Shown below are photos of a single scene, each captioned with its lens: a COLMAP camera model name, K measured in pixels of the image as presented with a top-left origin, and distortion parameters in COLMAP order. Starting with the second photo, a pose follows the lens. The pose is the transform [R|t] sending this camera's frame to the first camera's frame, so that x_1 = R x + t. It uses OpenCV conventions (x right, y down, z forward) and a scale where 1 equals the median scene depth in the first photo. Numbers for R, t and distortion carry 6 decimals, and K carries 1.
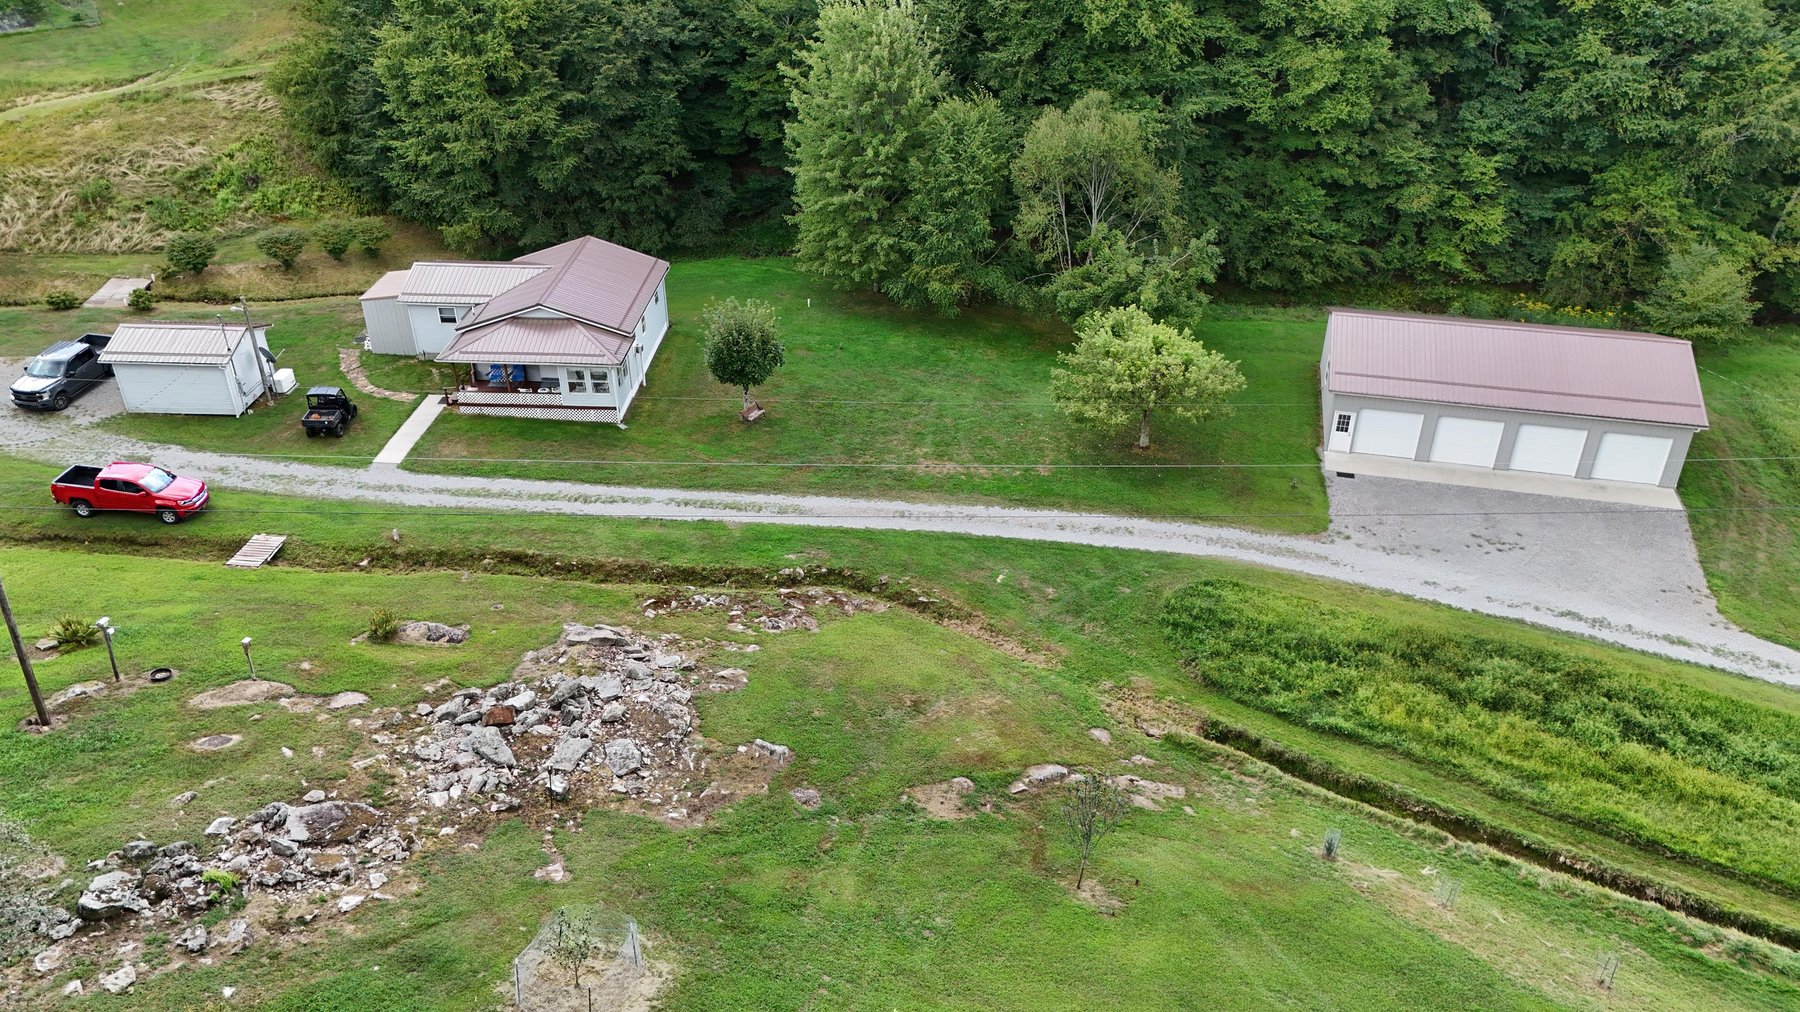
lens RADIAL K [[1319.5, 0, 902.7], [0, 1319.5, 507.3], [0, 0, 1]] dist [0.073945, -0.063262]
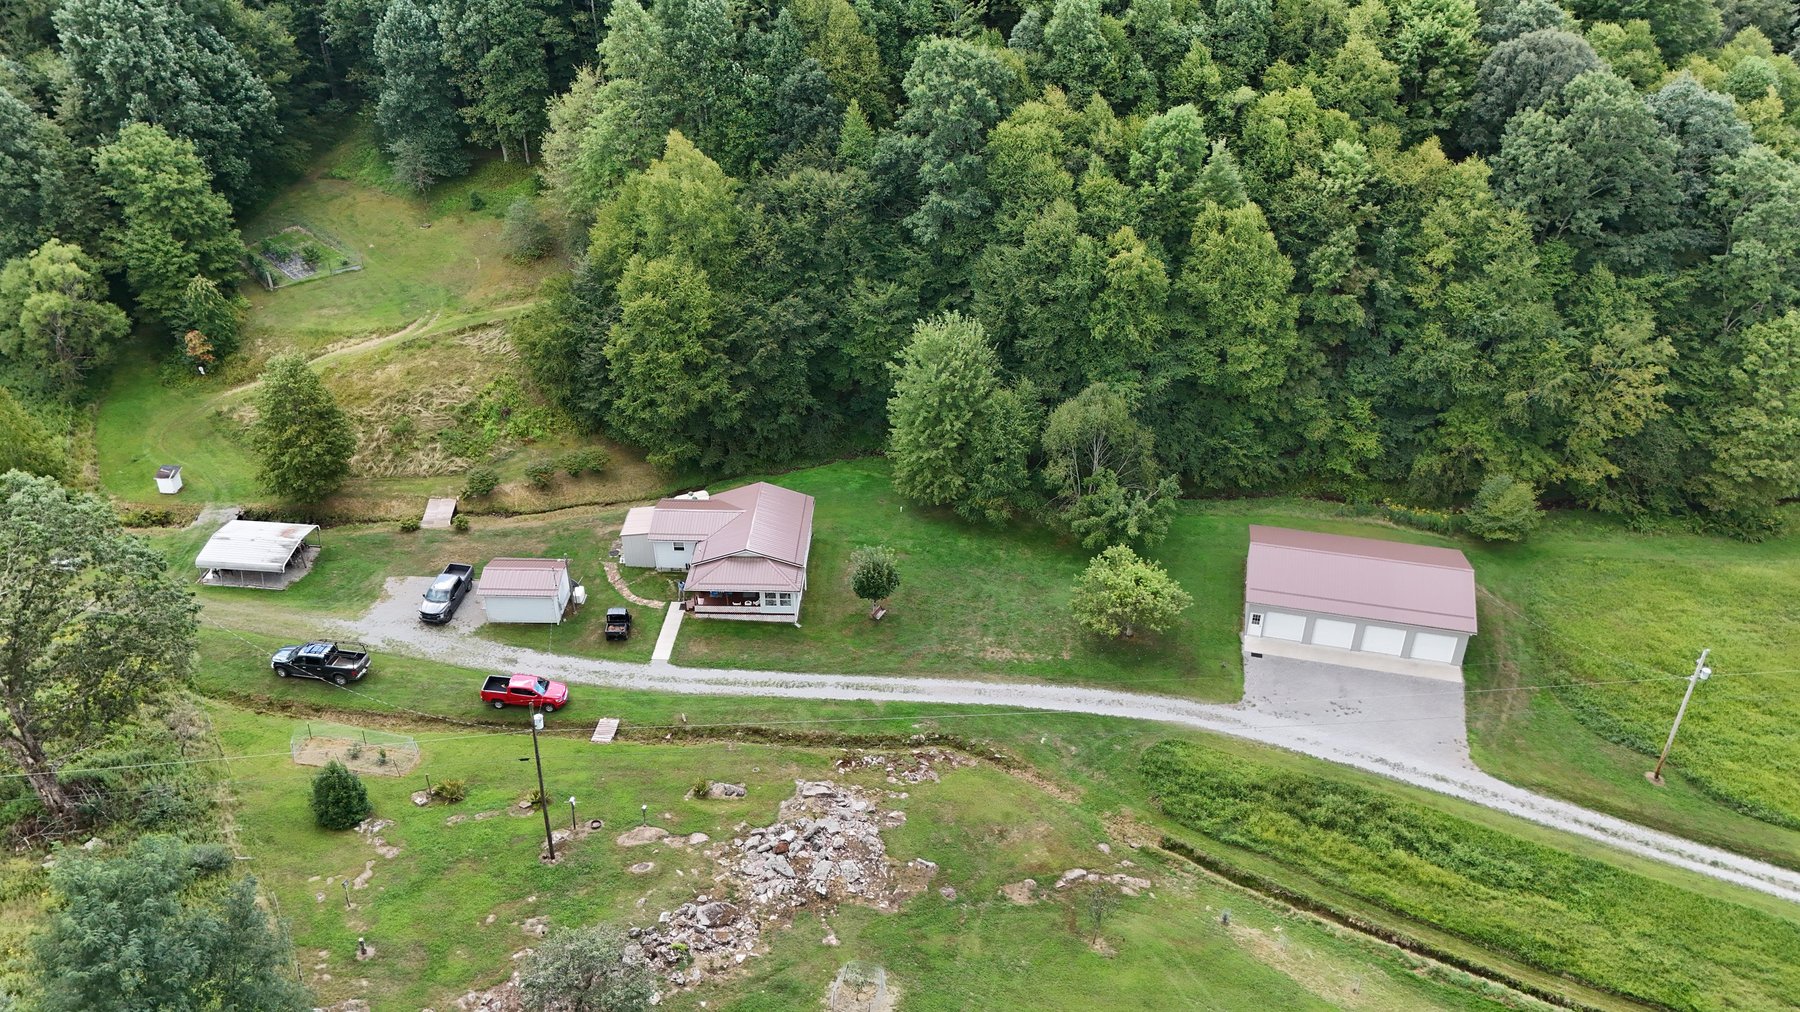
lens RADIAL K [[1319.5, 0, 904.9], [0, 1319.5, 502.3], [0, 0, 1]] dist [0.073945, -0.063262]
pose [[0.999961, -0.006727, 0.005808, -0.099006], [0.006516, 0.999344, 0.035611, -0.281411], [-0.006044, -0.035572, 0.999349, -0.603869]]
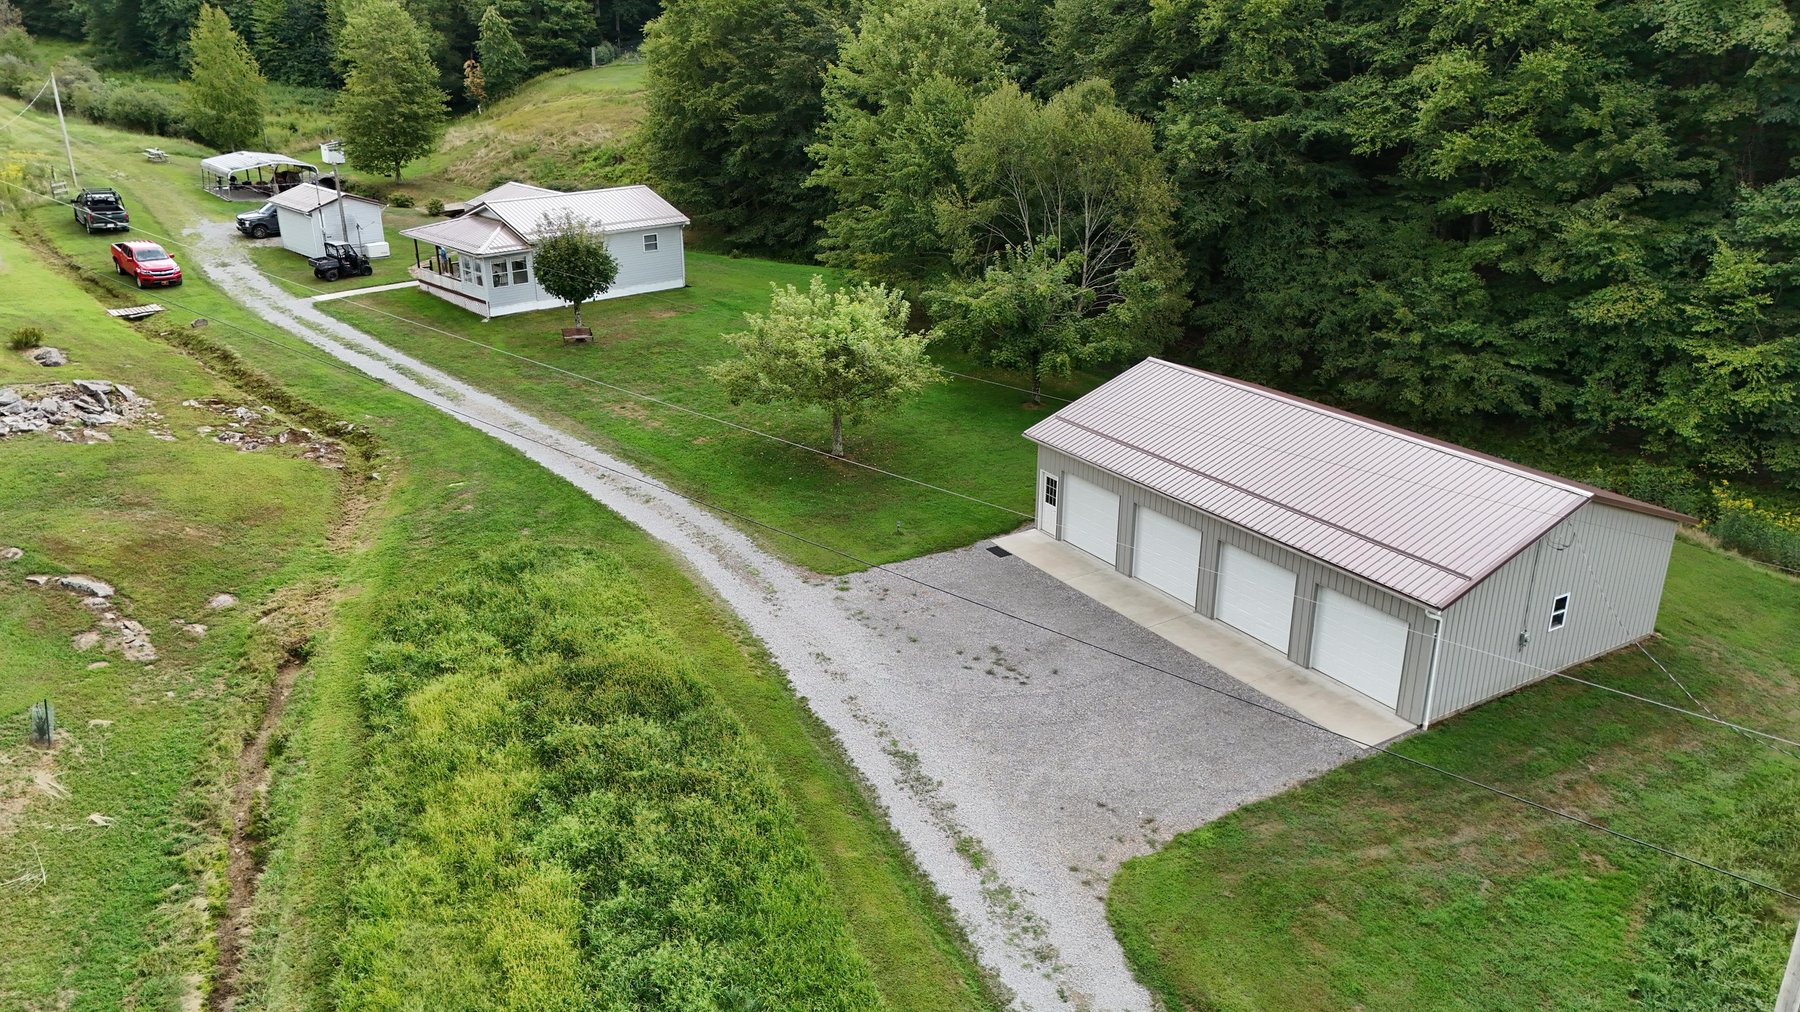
lens RADIAL K [[1319.5, 0, 907.5], [0, 1319.5, 511.3], [0, 0, 1]] dist [0.073945, -0.063262]
pose [[0.723934, 0.251229, -0.642498, 0.781856], [-0.353322, 0.934936, -0.032528, -0.004846], [0.592523, 0.250556, 0.765597, 0.470045]]
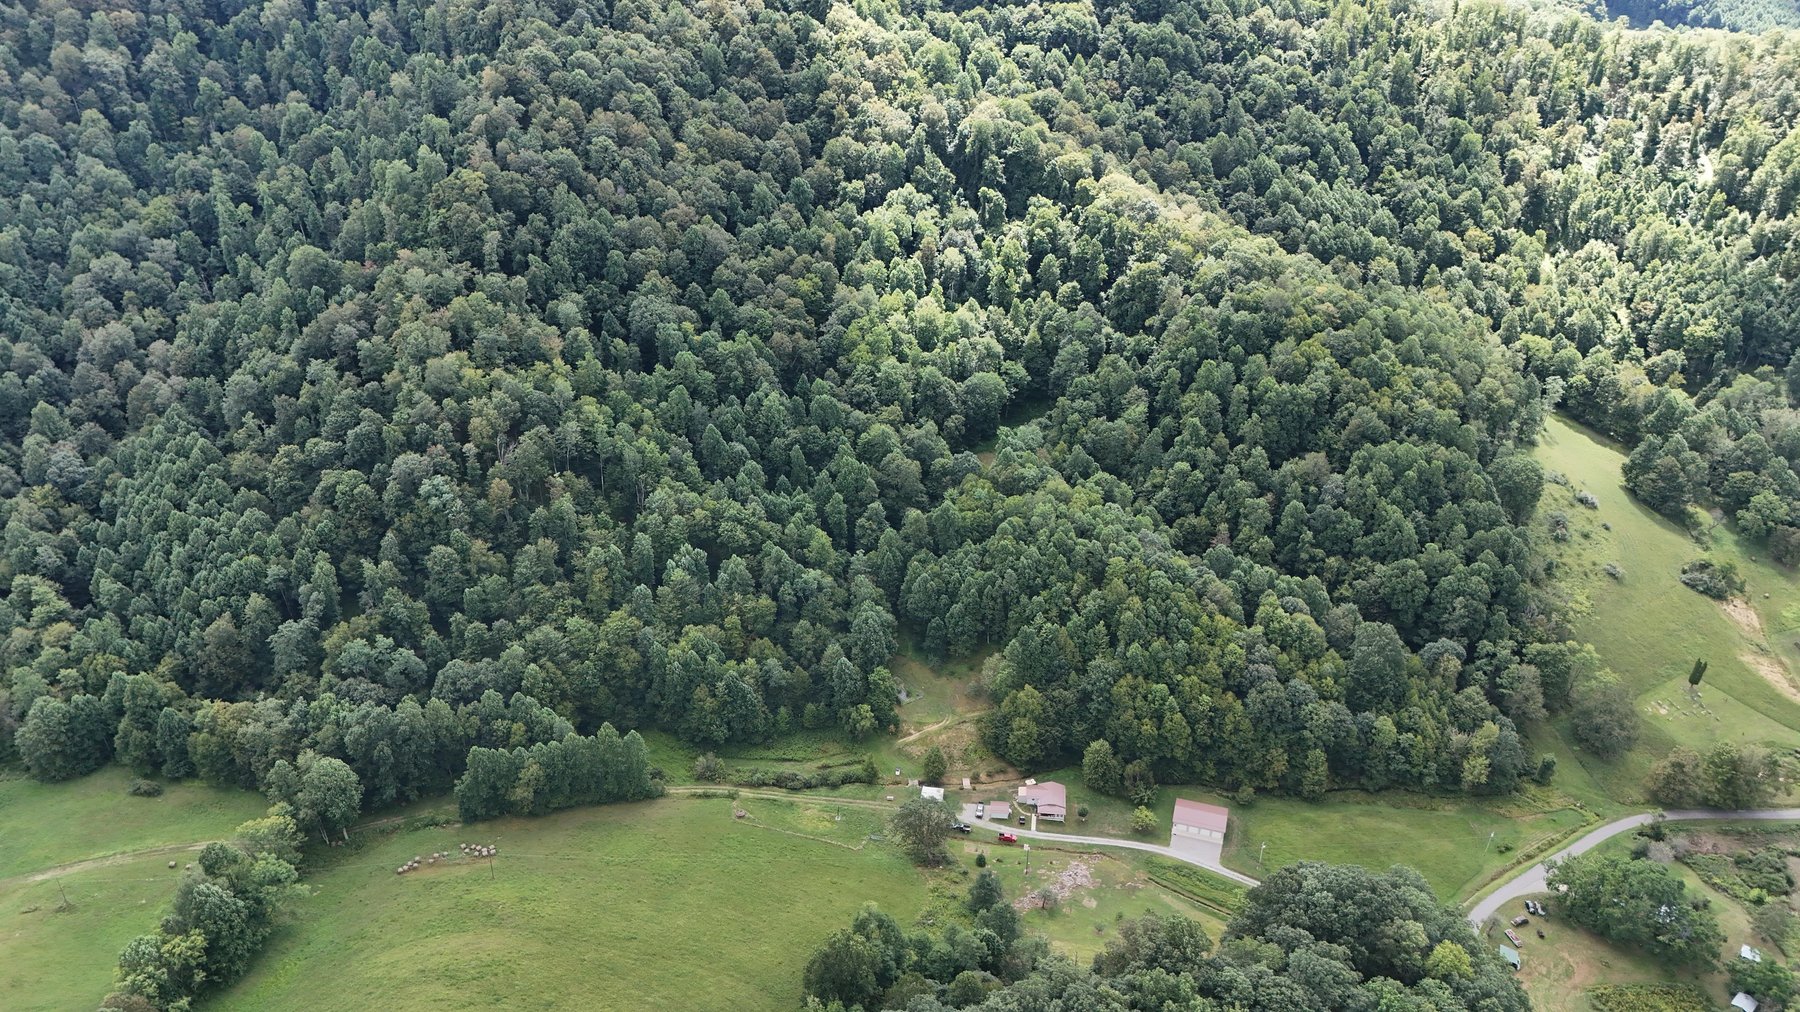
lens RADIAL K [[1319.5, 0, 889.6], [0, 1319.5, 508.5], [0, 0, 1]] dist [0.073945, -0.063262]
pose [[0.998284, 0.022282, -0.054152, -0.806195], [-0.021650, 0.999691, 0.012228, -1.795643], [0.054408, -0.011035, 0.998458, -5.993690]]
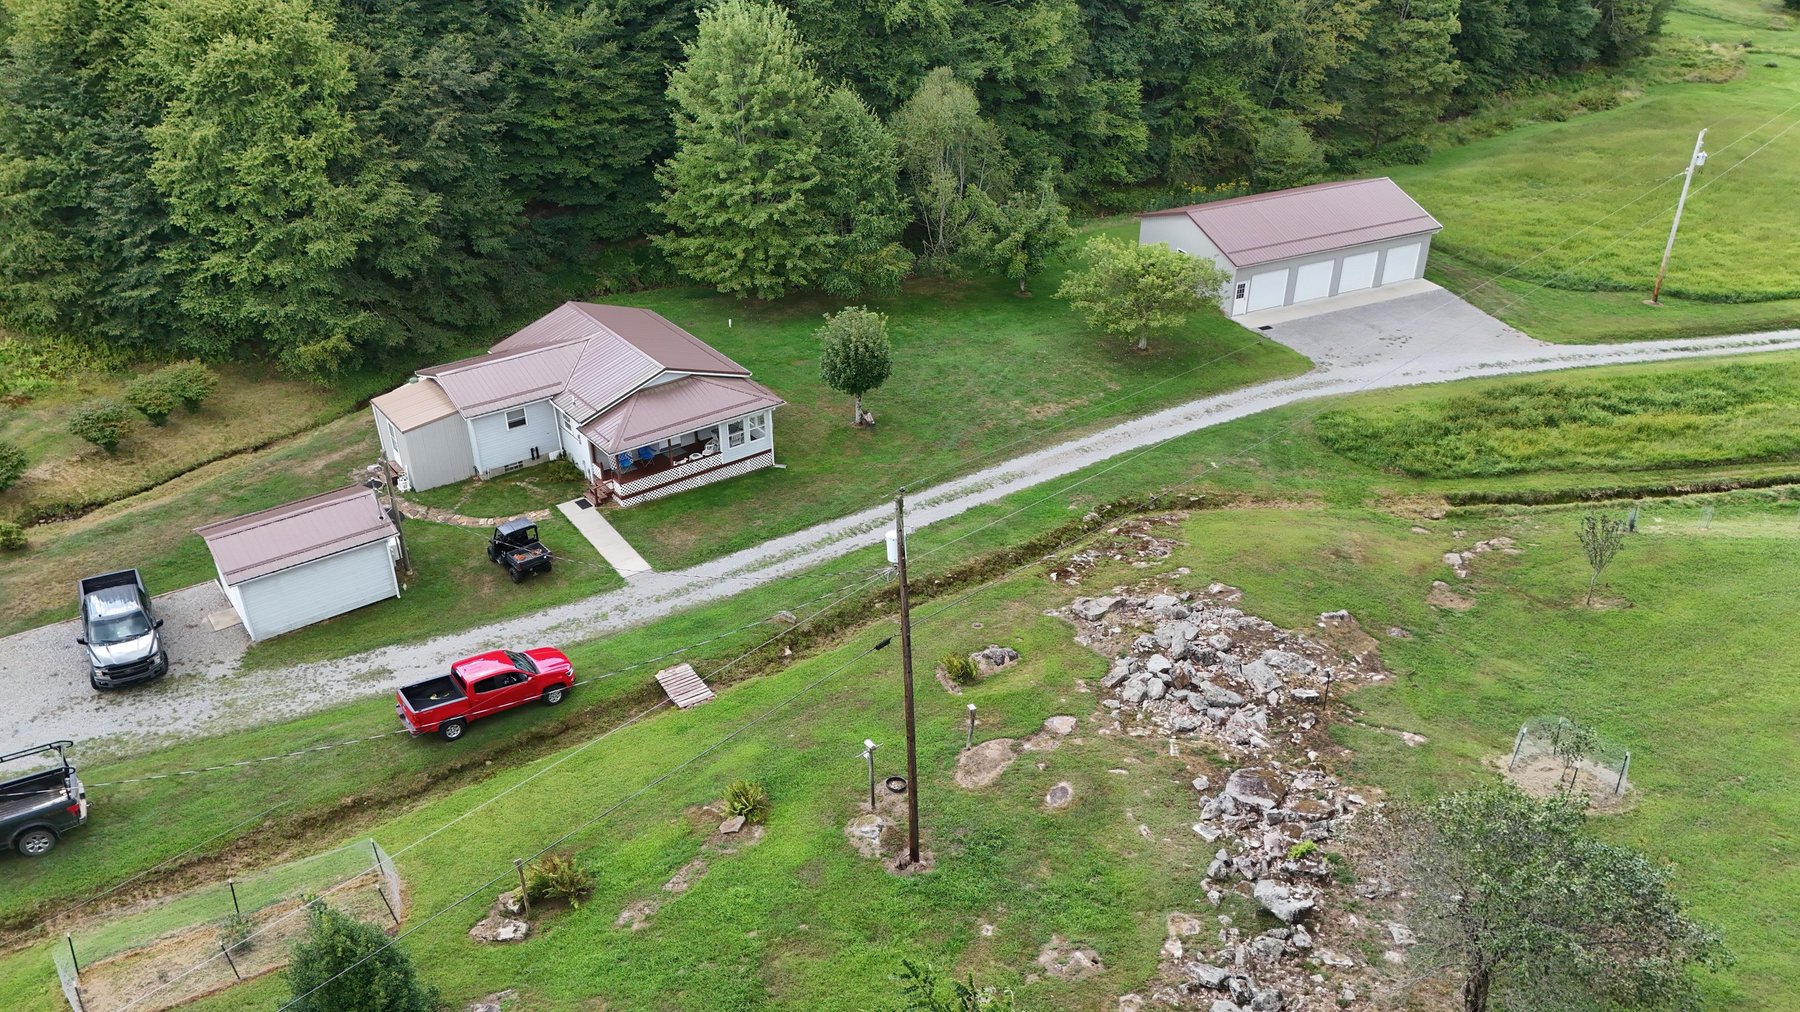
lens RADIAL K [[1319.5, 0, 904.0], [0, 1319.5, 506.0], [0, 0, 1]] dist [0.073945, -0.063262]
pose [[0.771537, -0.321250, 0.549117, -0.726789], [0.323646, 0.941301, 0.095951, -0.103699], [-0.547708, 0.103689, 0.830219, 0.165490]]
